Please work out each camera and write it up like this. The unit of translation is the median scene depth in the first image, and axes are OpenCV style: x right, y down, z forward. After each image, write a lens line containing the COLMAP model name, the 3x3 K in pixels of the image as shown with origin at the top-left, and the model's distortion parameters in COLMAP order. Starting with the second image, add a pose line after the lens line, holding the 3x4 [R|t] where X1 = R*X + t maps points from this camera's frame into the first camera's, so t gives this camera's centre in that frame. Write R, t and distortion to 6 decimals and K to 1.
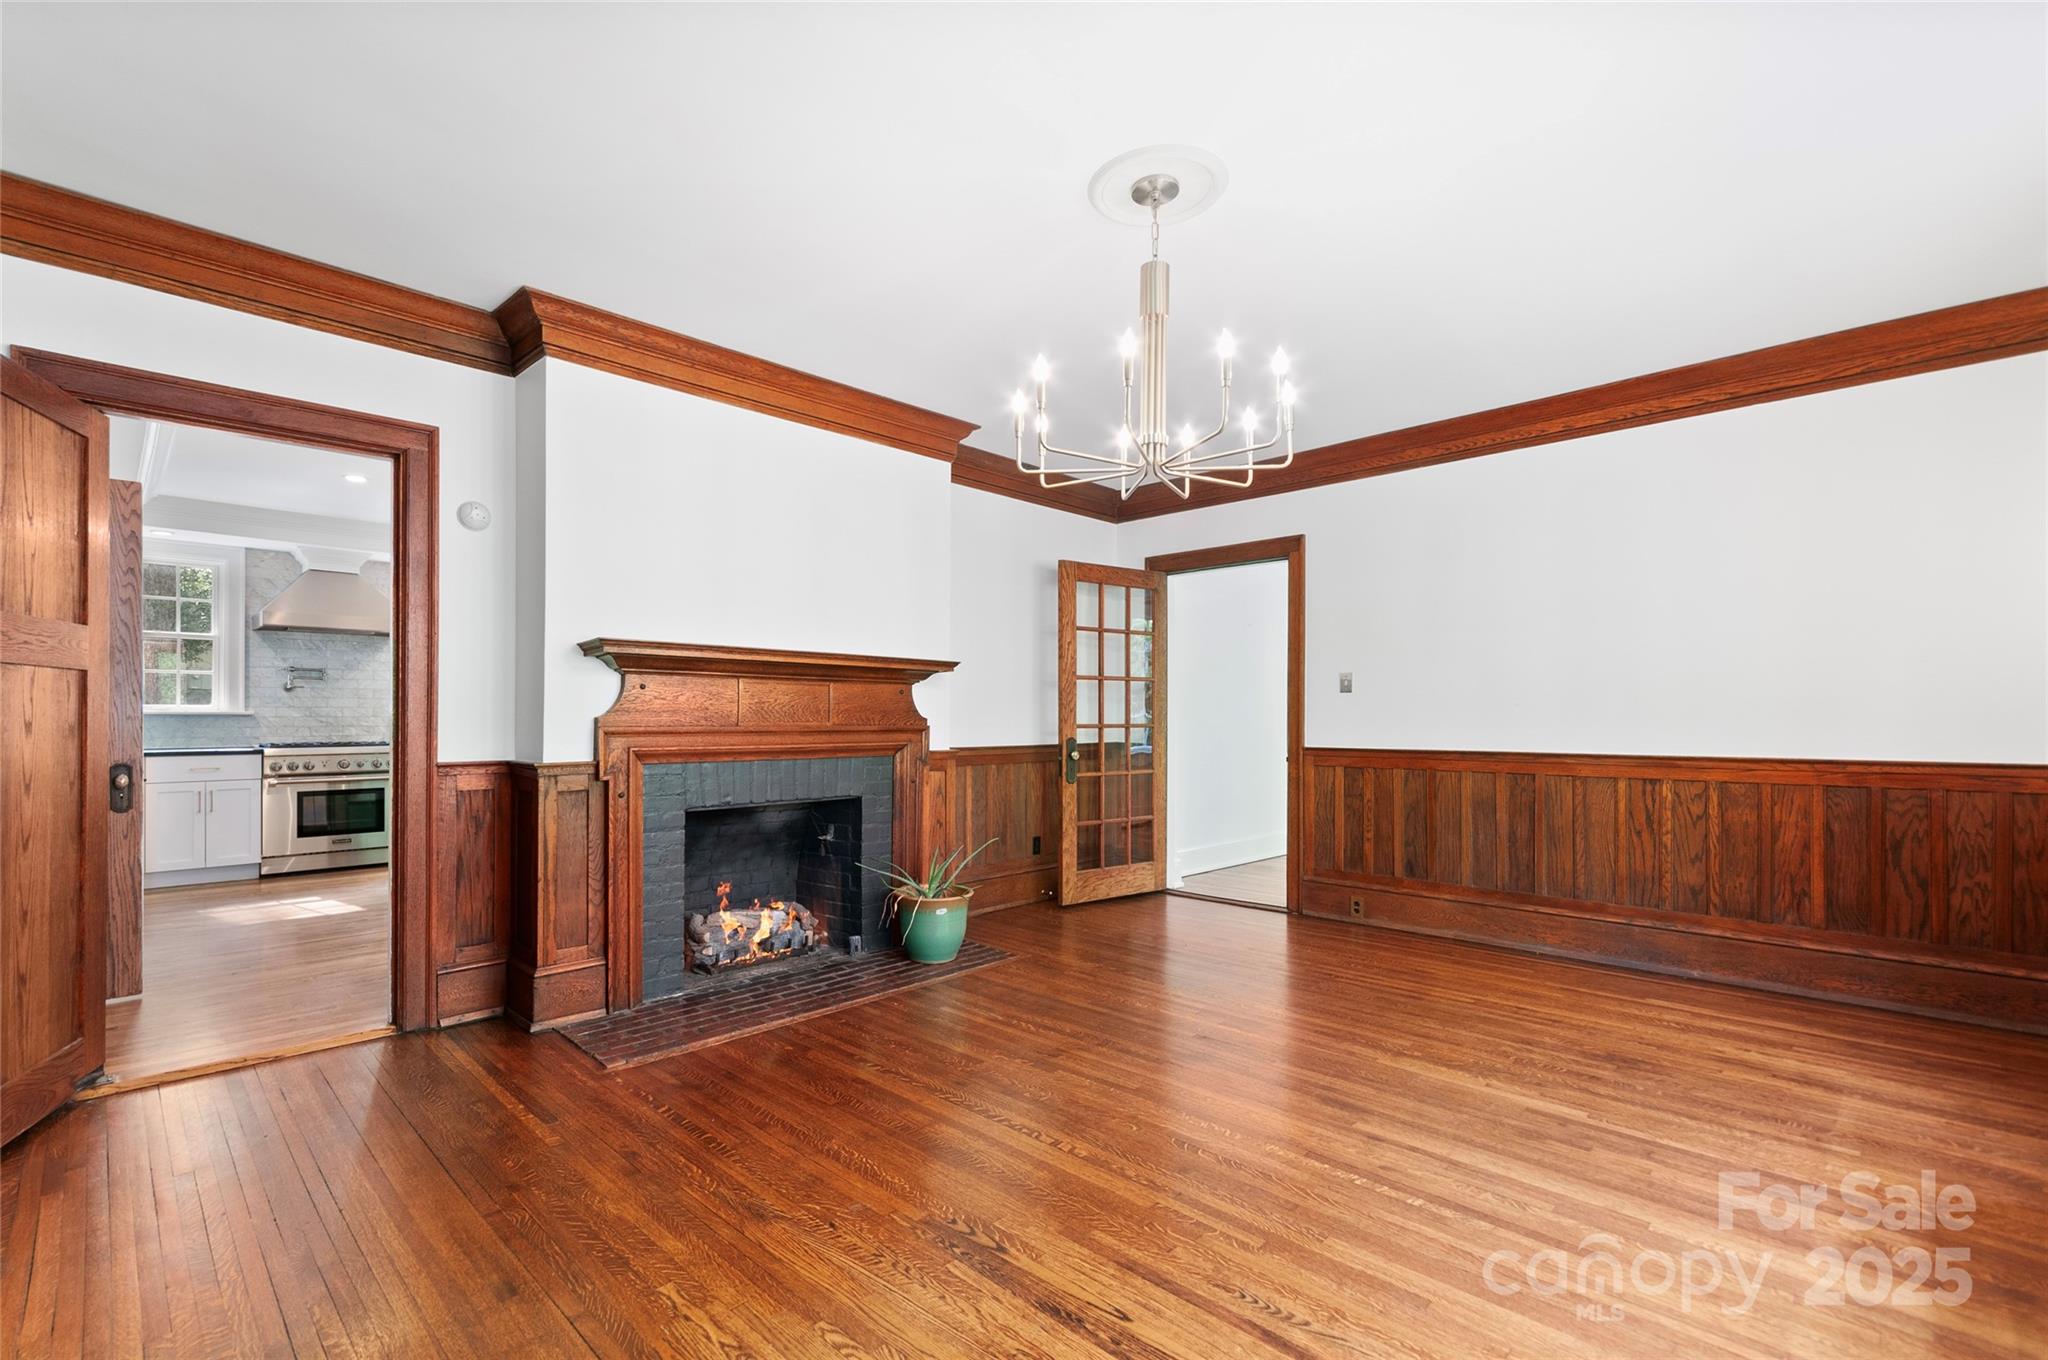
lens RADIAL K [[812.5, 0, 1035.5], [0, 812.5, 707.1], [0, 0, 1]] dist [0.000048, -0.000046]
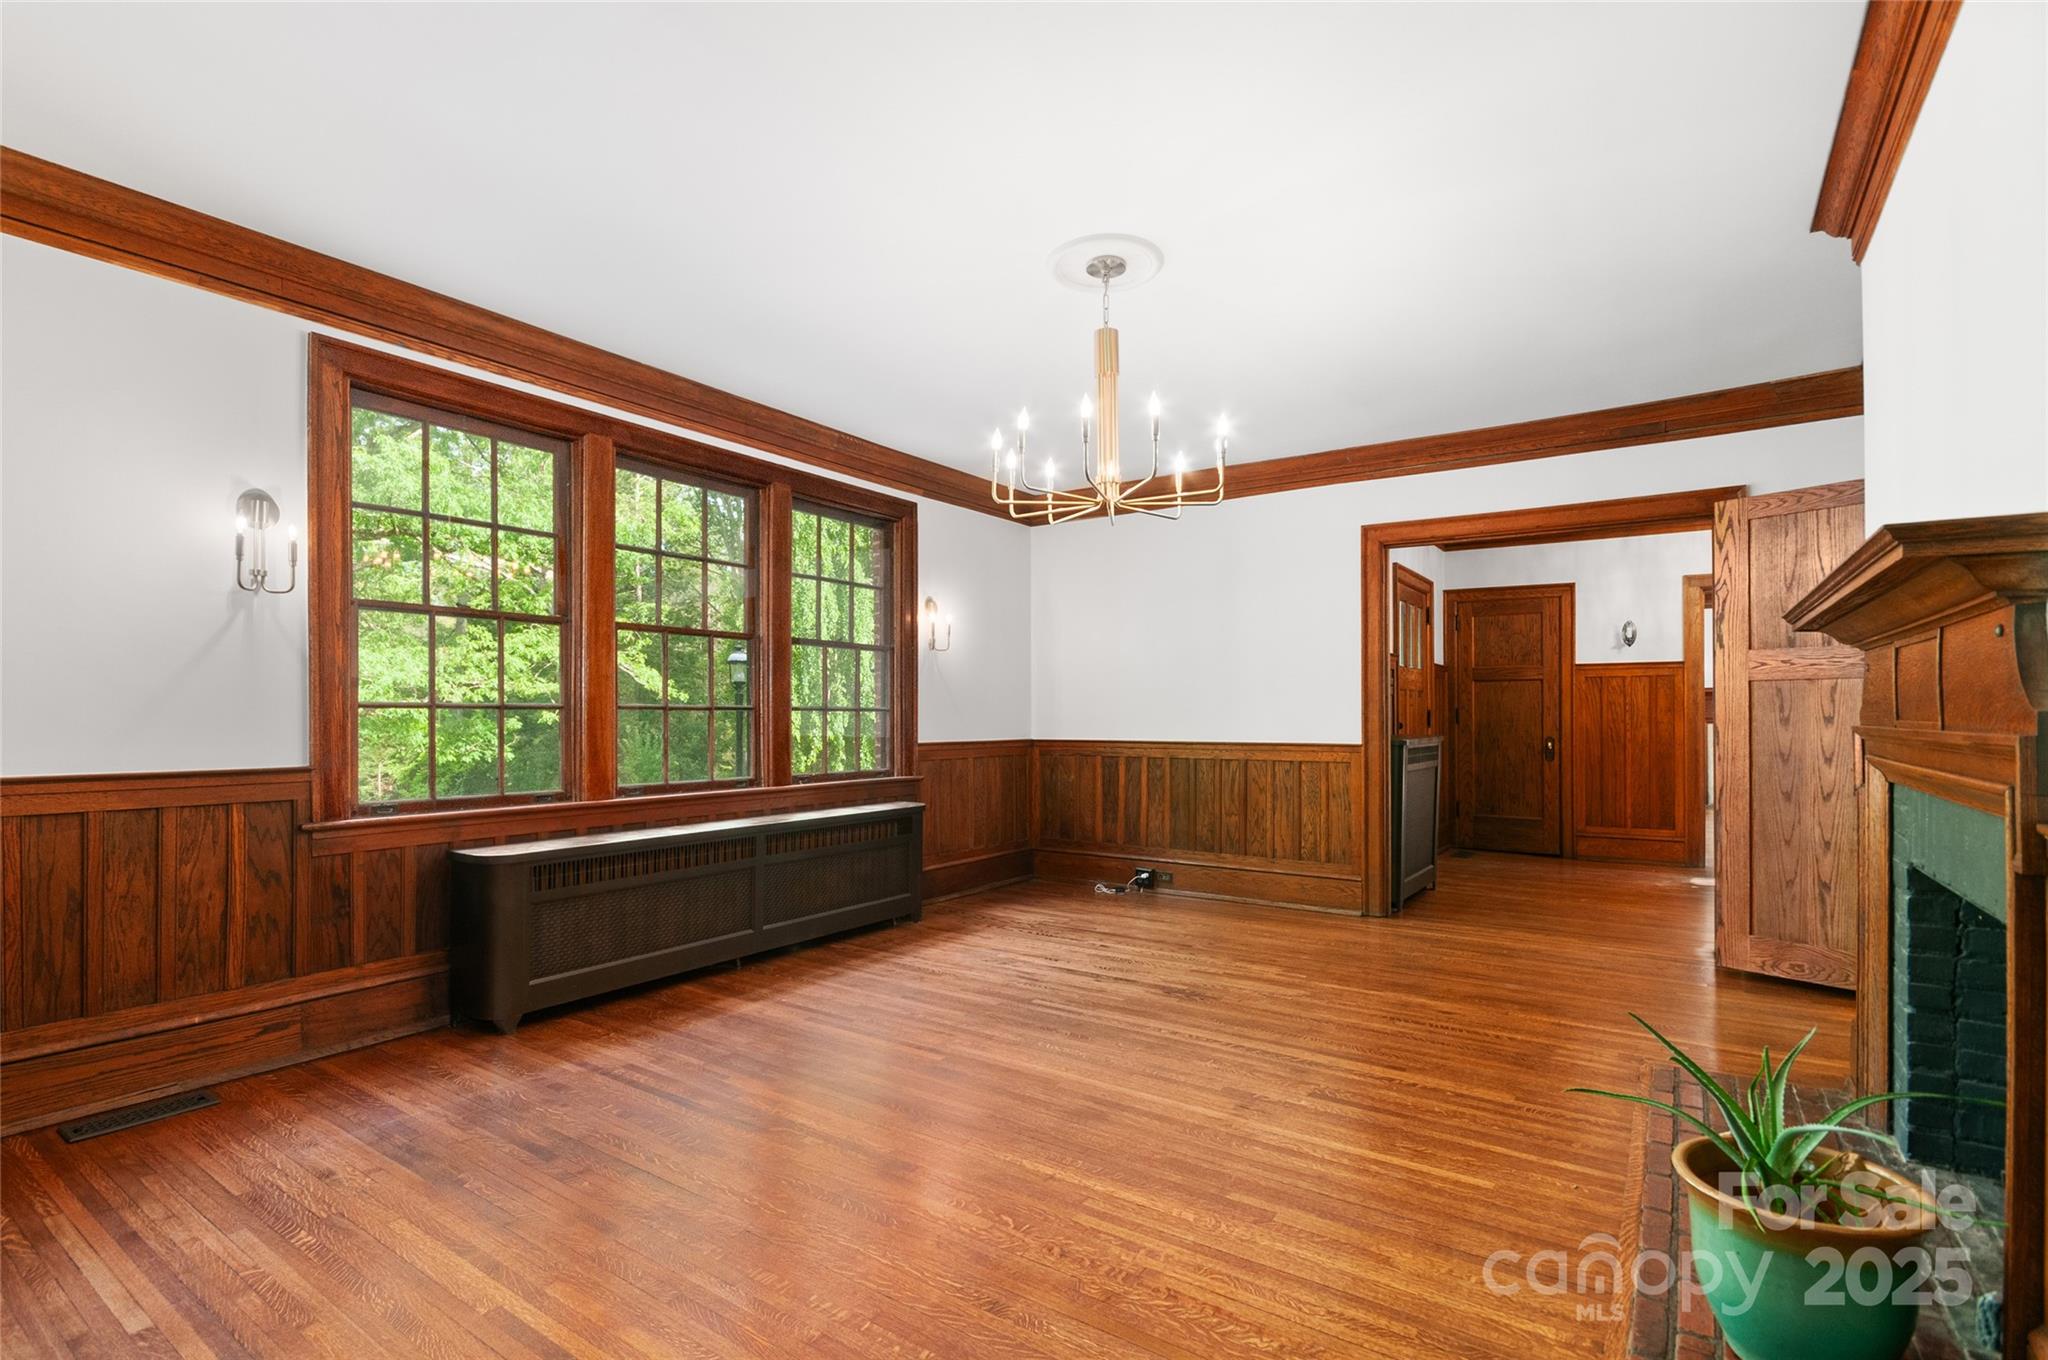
lens RADIAL K [[829.7, 0, 1029.5], [0, 829.7, 717.2], [0, 0, 1]] dist [-0.001367, -0.000041]
pose [[-0.984369, 0.004367, -0.176065, 0.490009], [0.006300, 0.999926, -0.010421, 0.027519], [0.176007, -0.011367, -0.984323, 2.269448]]
